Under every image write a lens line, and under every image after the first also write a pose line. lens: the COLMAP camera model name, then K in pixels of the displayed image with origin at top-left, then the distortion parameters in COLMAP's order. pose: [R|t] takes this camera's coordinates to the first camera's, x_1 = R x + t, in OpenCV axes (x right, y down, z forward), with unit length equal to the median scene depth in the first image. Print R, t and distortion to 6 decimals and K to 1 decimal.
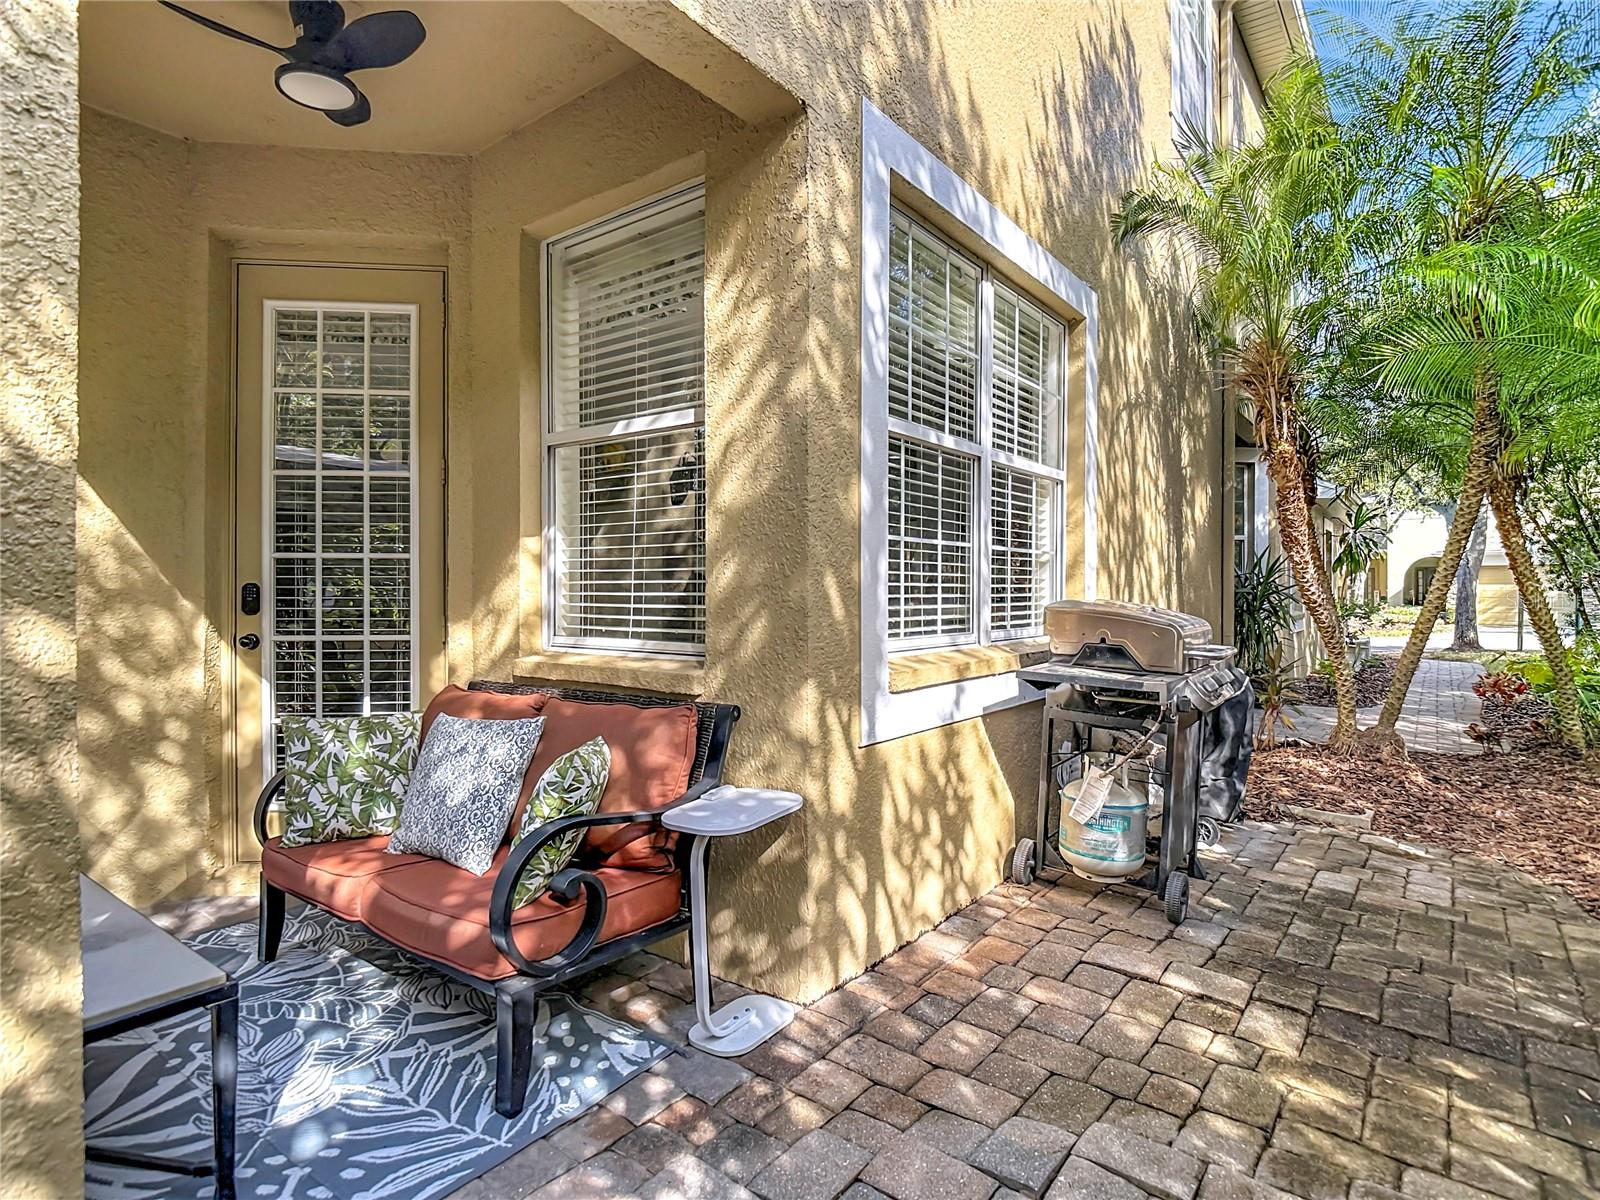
lens RADIAL K [[843.8, 0, 800.0], [0, 843.8, 600.0], [0, 0, 1]] dist [-0.005873, -0.001033]
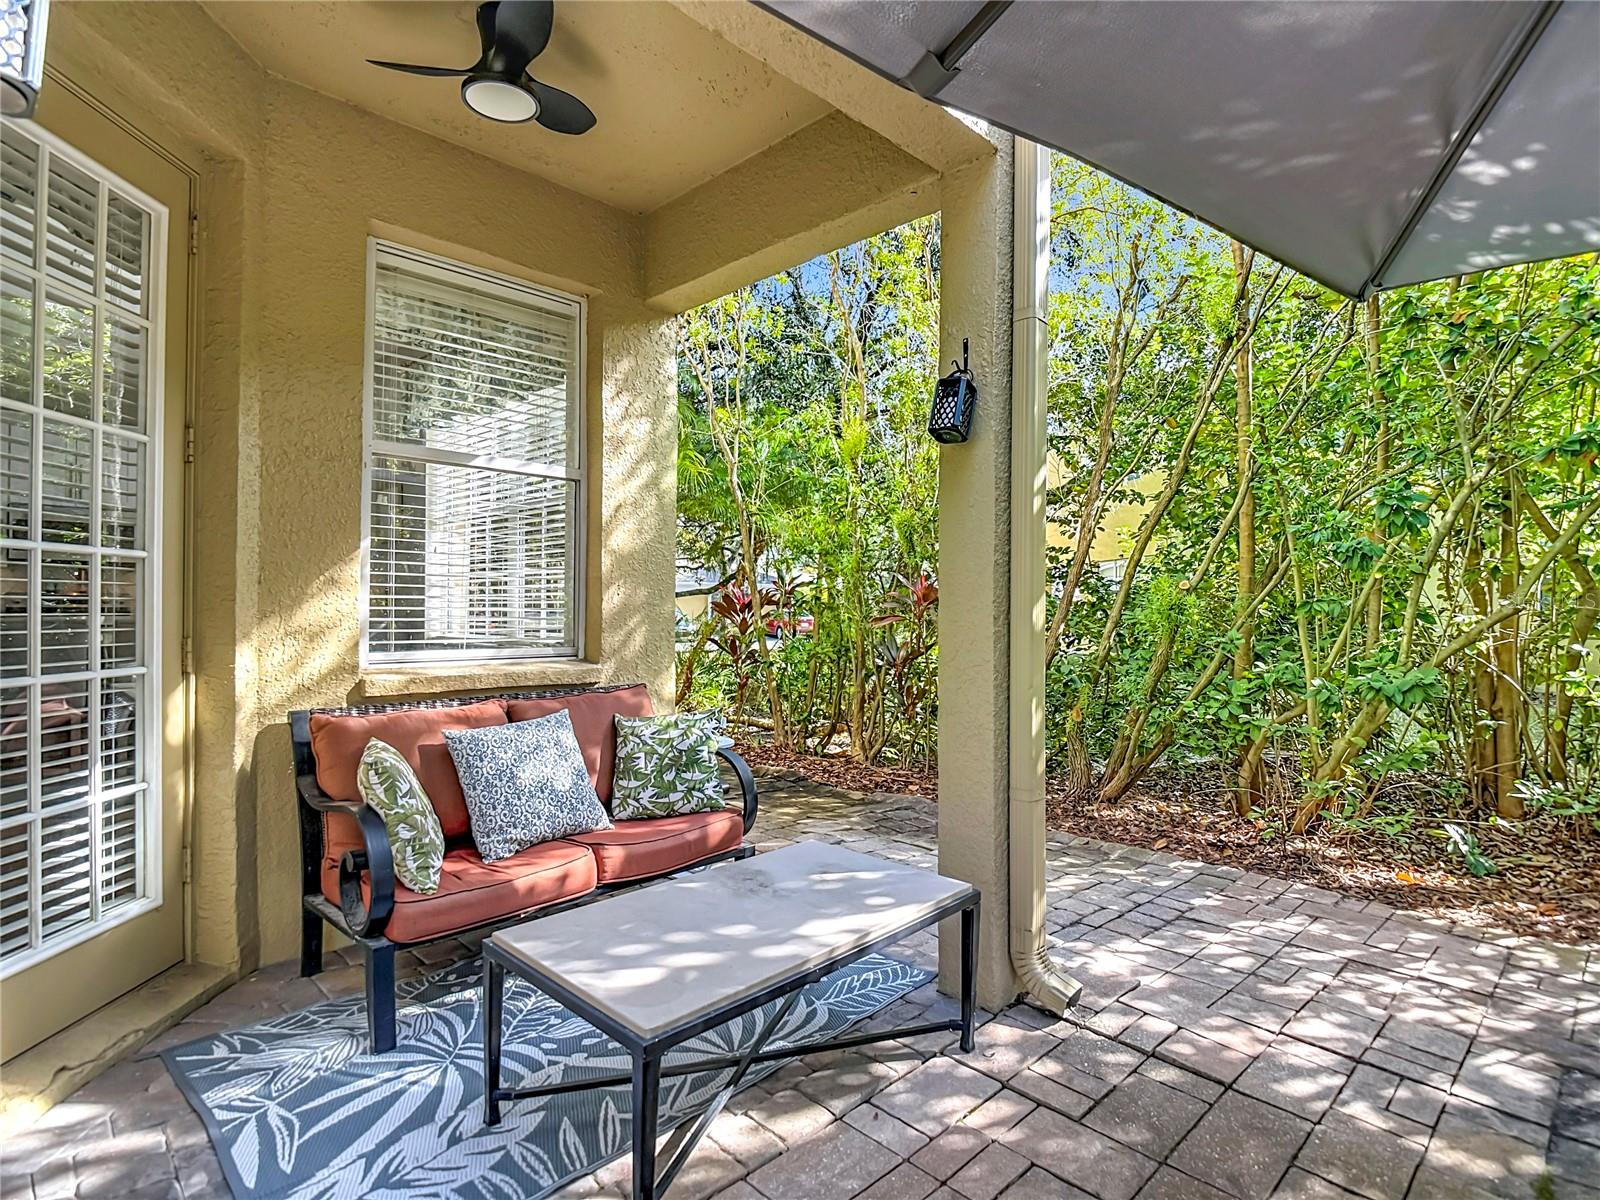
lens RADIAL K [[843.8, 0, 800.0], [0, 843.8, 600.0], [0, 0, 1]] dist [-0.005873, -0.001033]
pose [[0.122400, 0.001492, 0.992480, -1.467559], [-0.005949, 0.999982, -0.000770, -0.023662], [-0.992463, -0.005810, 0.122407, 0.504699]]
